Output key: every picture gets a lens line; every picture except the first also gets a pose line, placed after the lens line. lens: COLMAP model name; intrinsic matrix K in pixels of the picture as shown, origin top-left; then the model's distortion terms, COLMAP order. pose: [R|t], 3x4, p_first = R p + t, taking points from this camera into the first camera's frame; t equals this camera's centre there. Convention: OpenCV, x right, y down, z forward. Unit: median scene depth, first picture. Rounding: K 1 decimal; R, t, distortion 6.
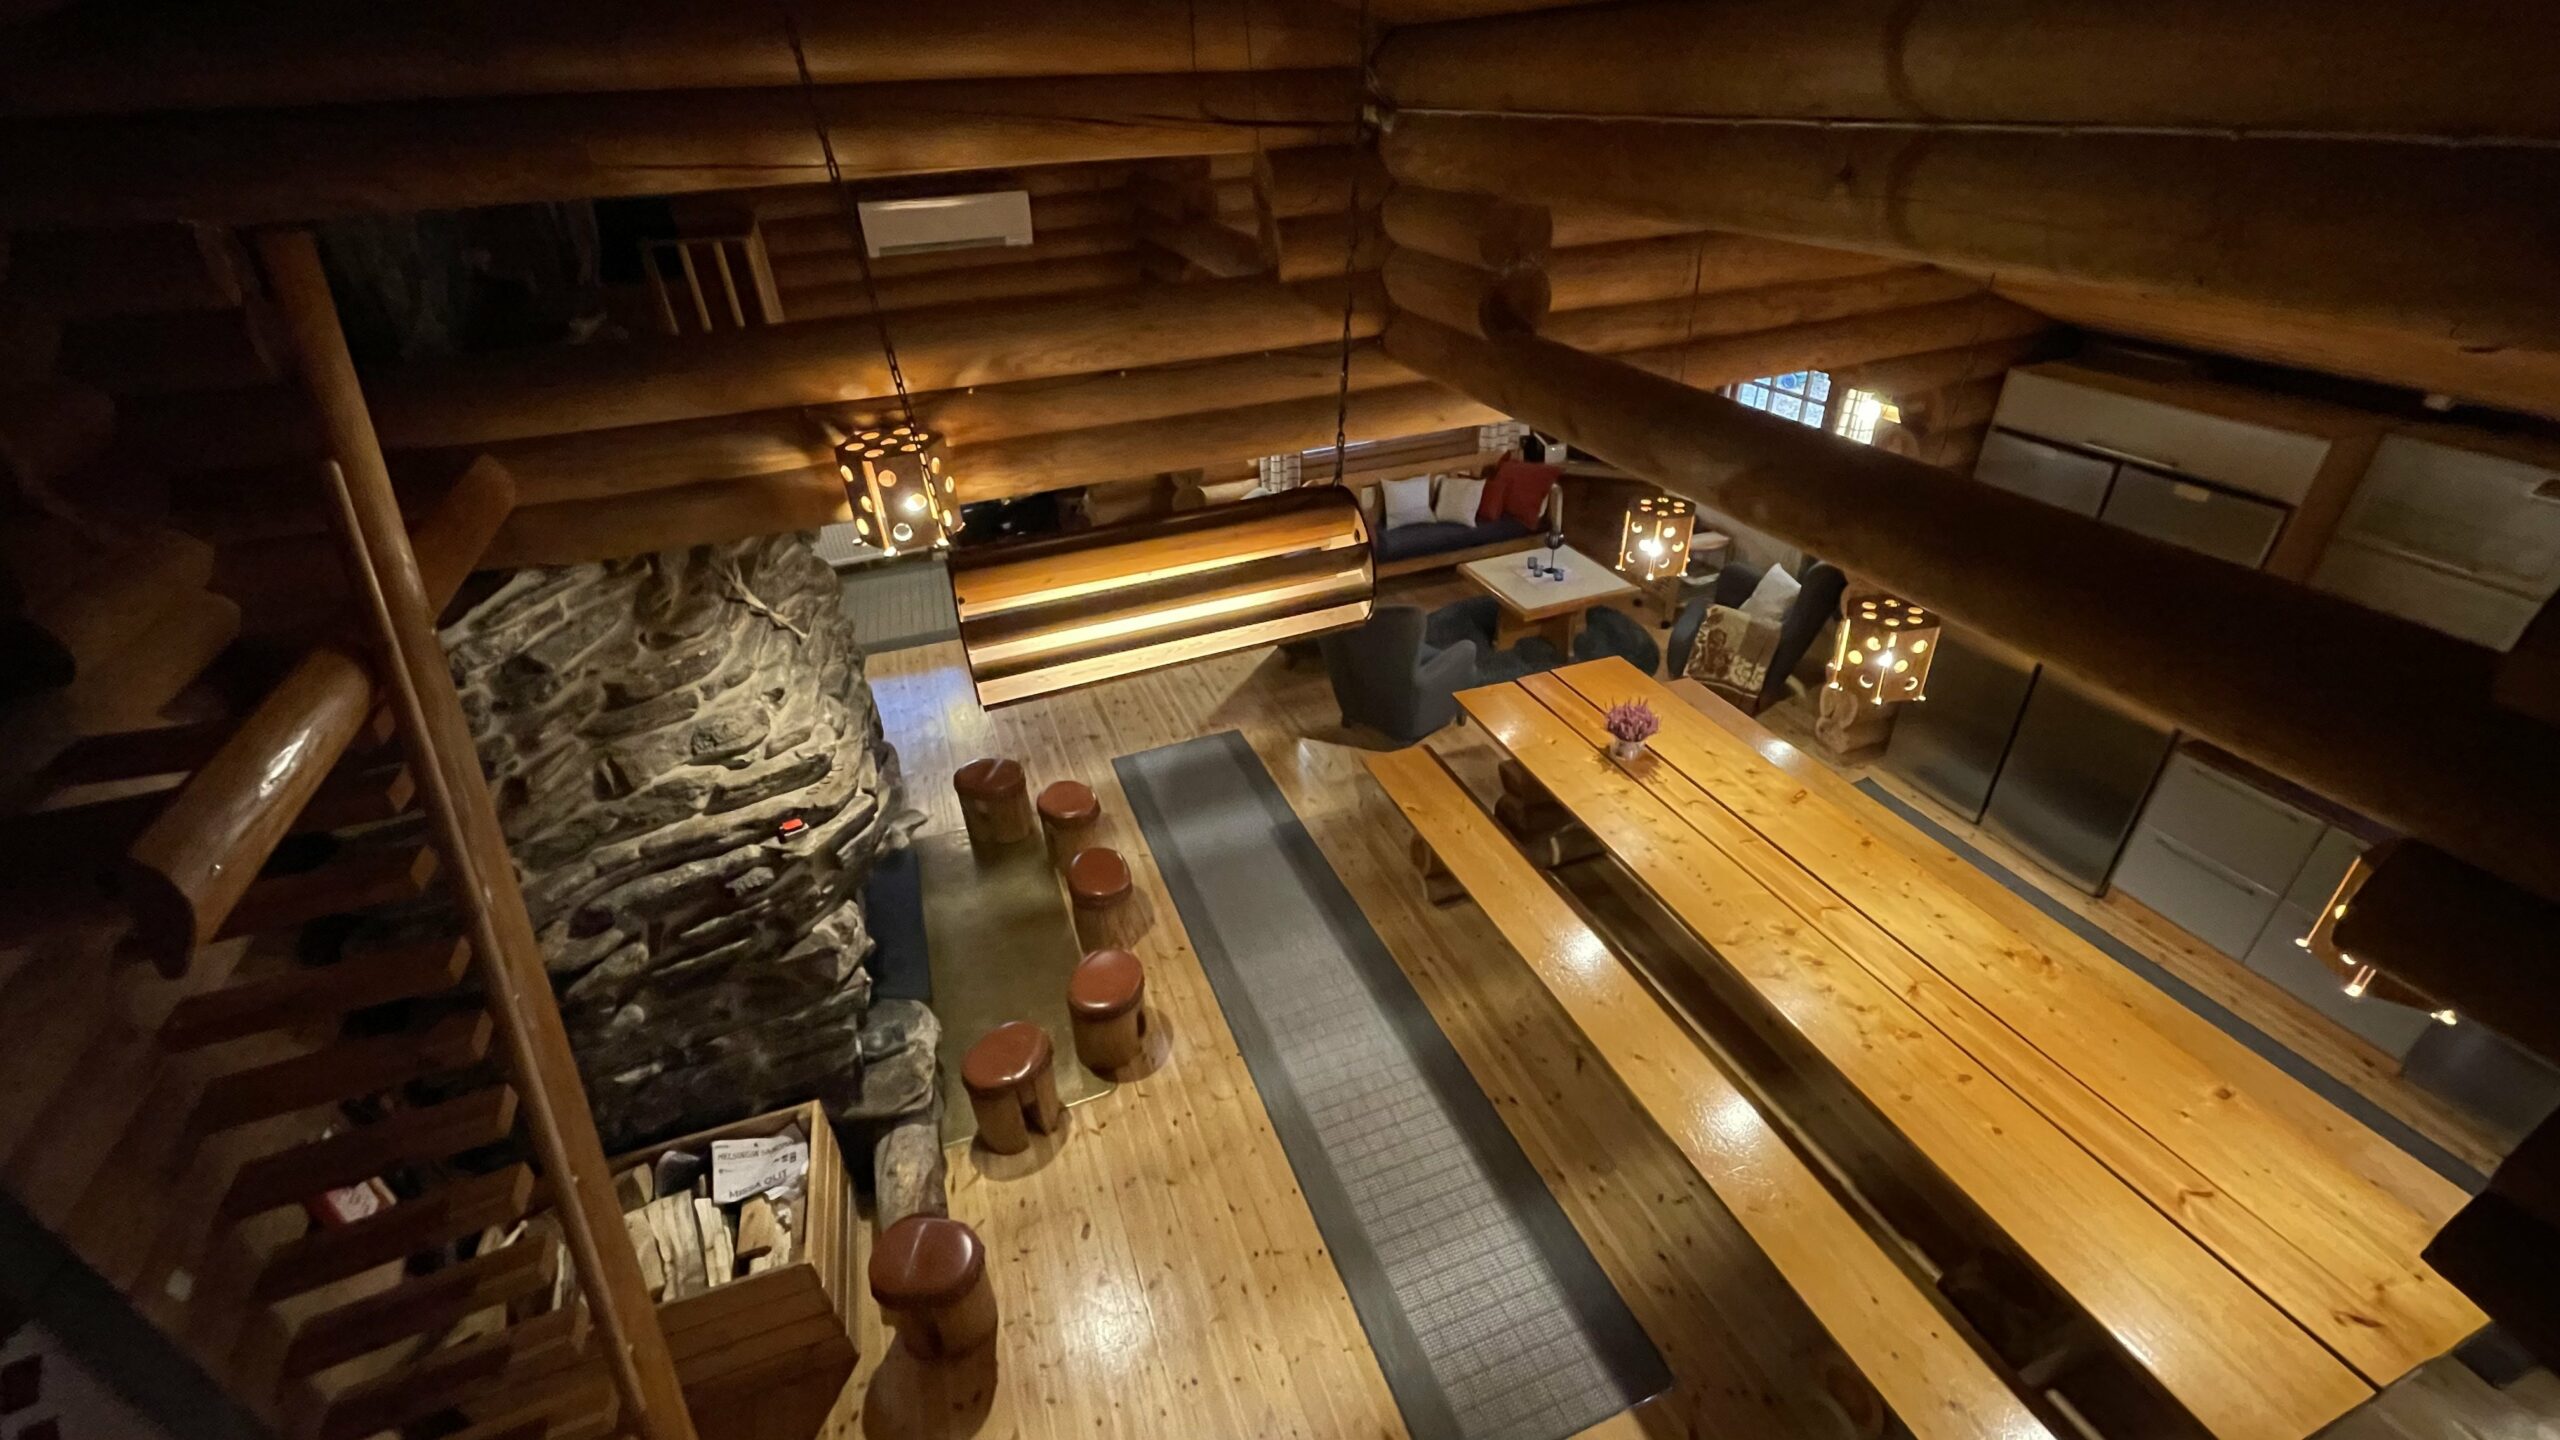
lens RADIAL K [[1037.9, 0, 1280.1], [0, 1037.9, 726.4], [0, 0, 1]] dist [-0.002874, 0.000002]
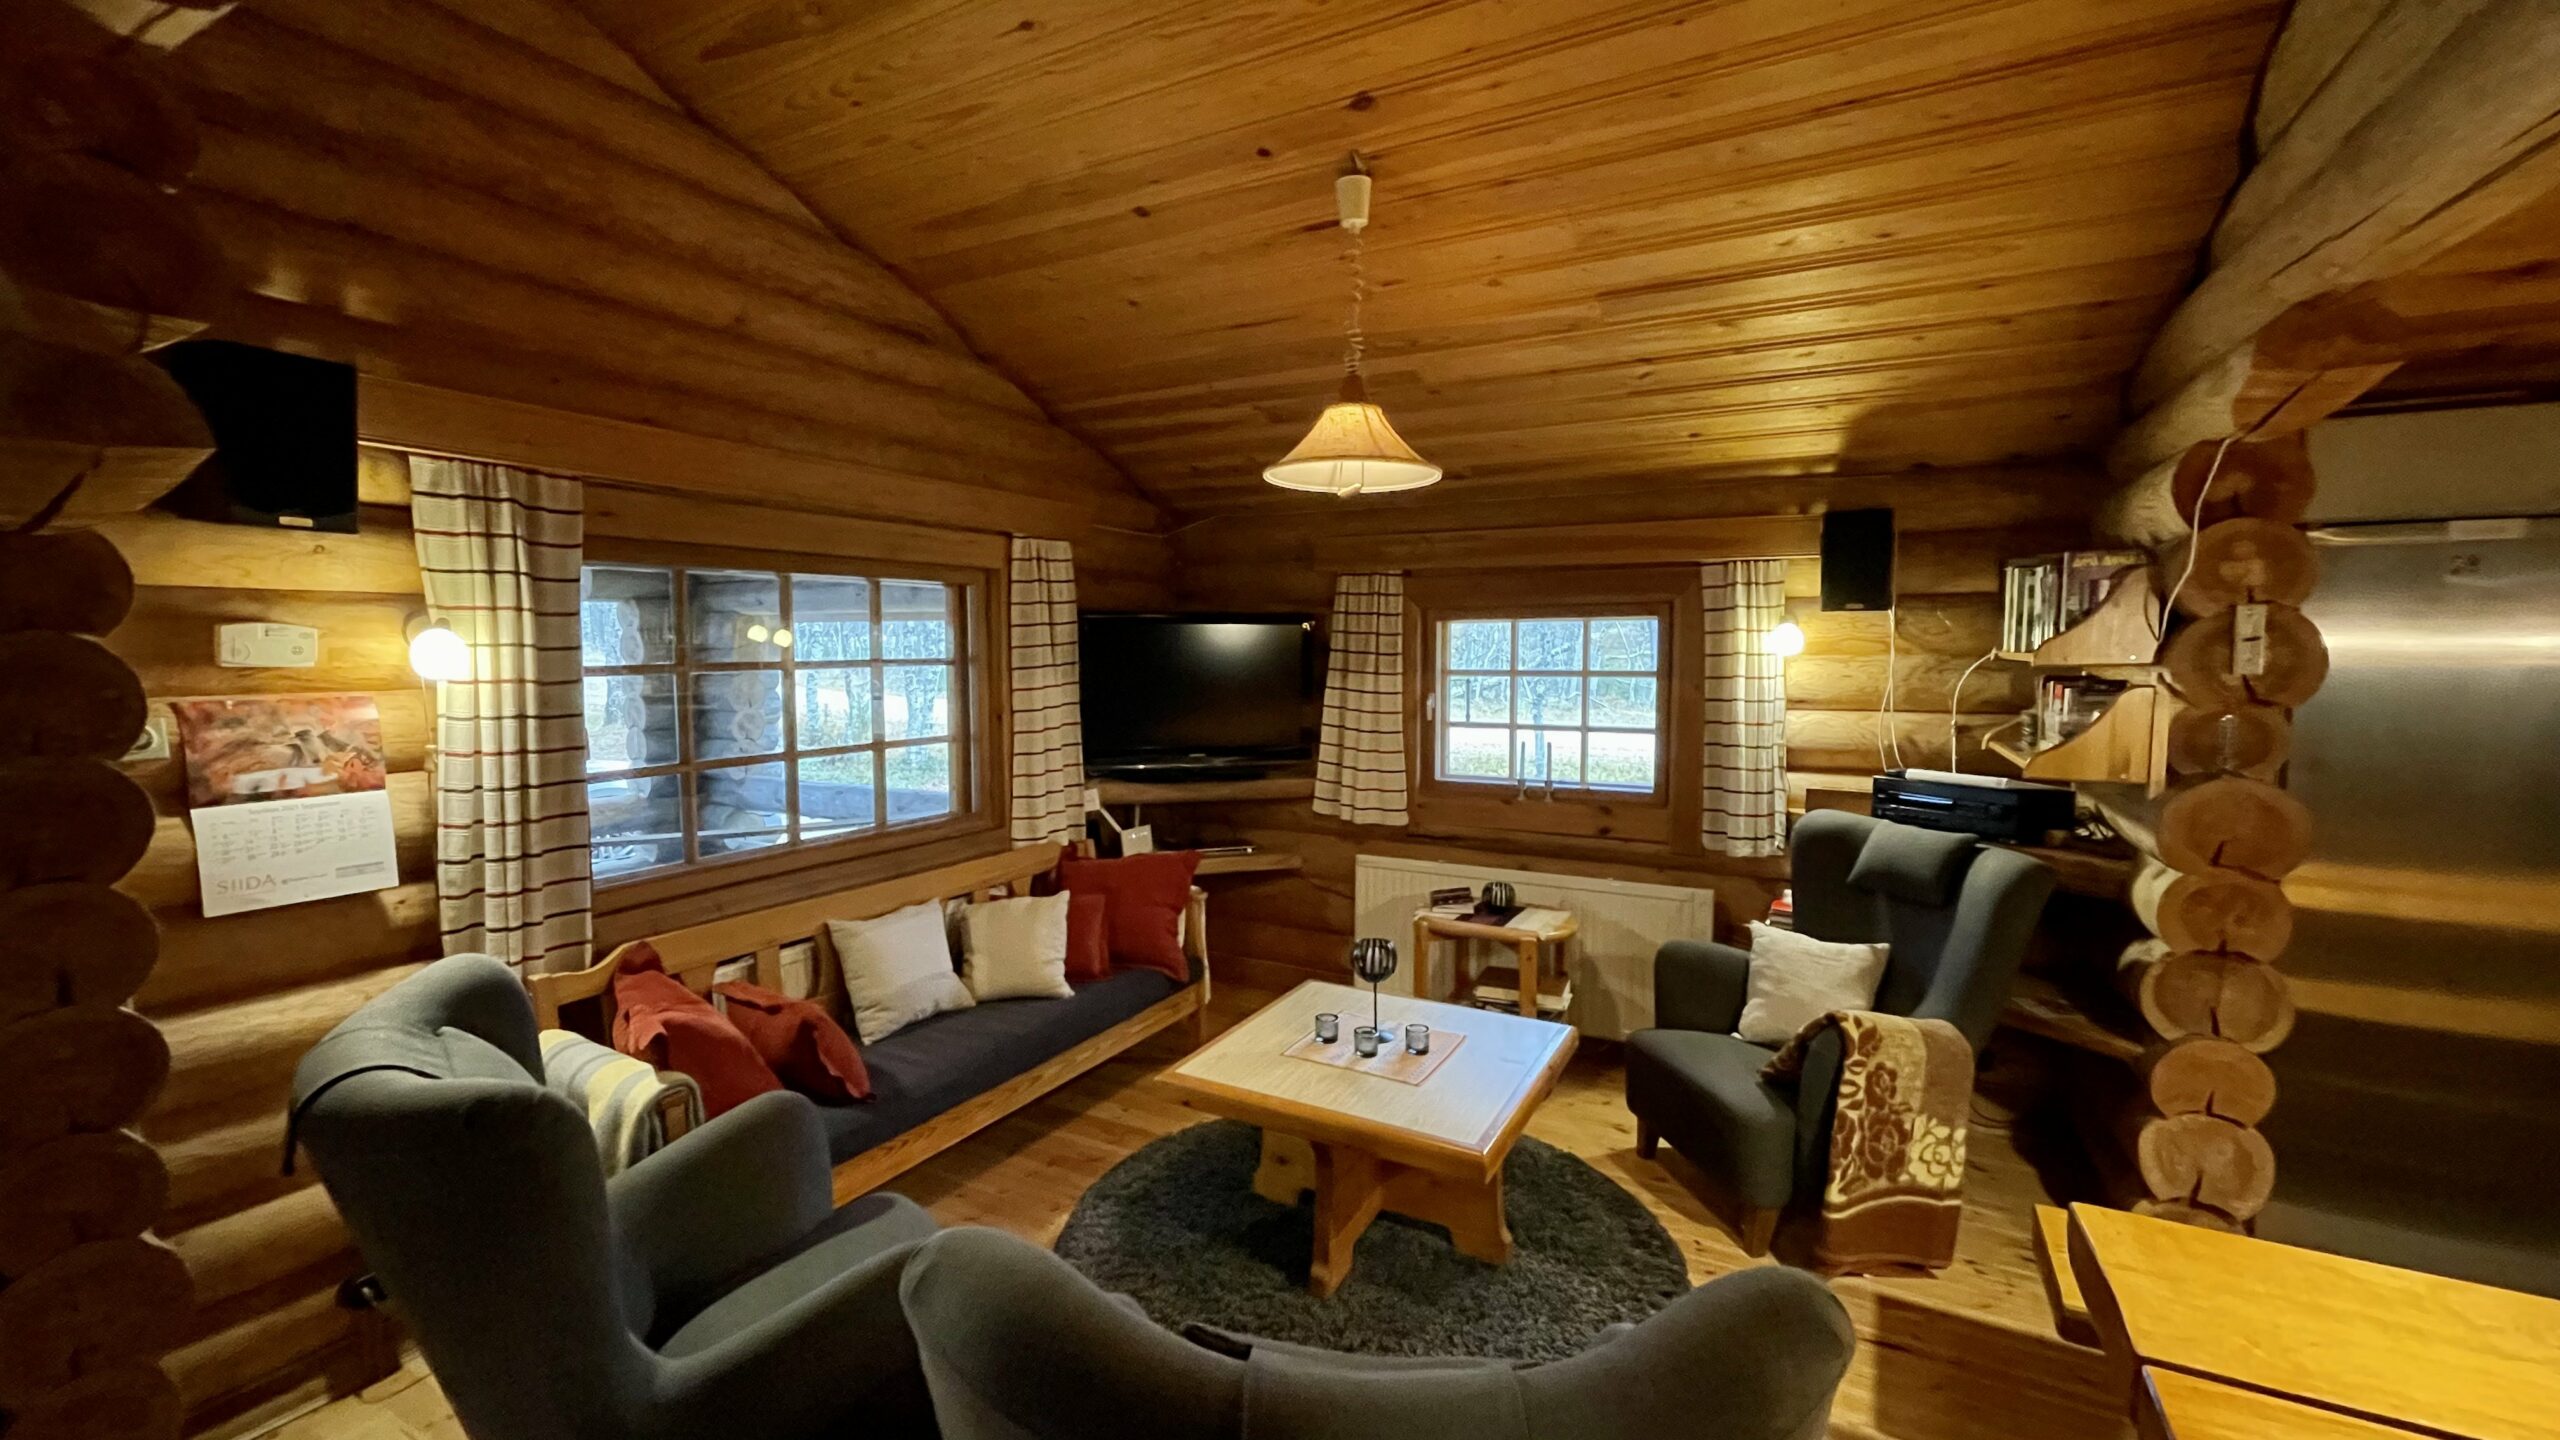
lens RADIAL K [[1037.9, 0, 1285.3], [0, 1037.9, 718.9], [0, 0, 1]] dist [-0.002874, 0.000002]
pose [[0.753486, -0.001476, 0.657462, -0.032862], [0.314585, 0.878905, -0.358557, -0.108400], [-0.577318, 0.476995, 0.662706, 0.598993]]
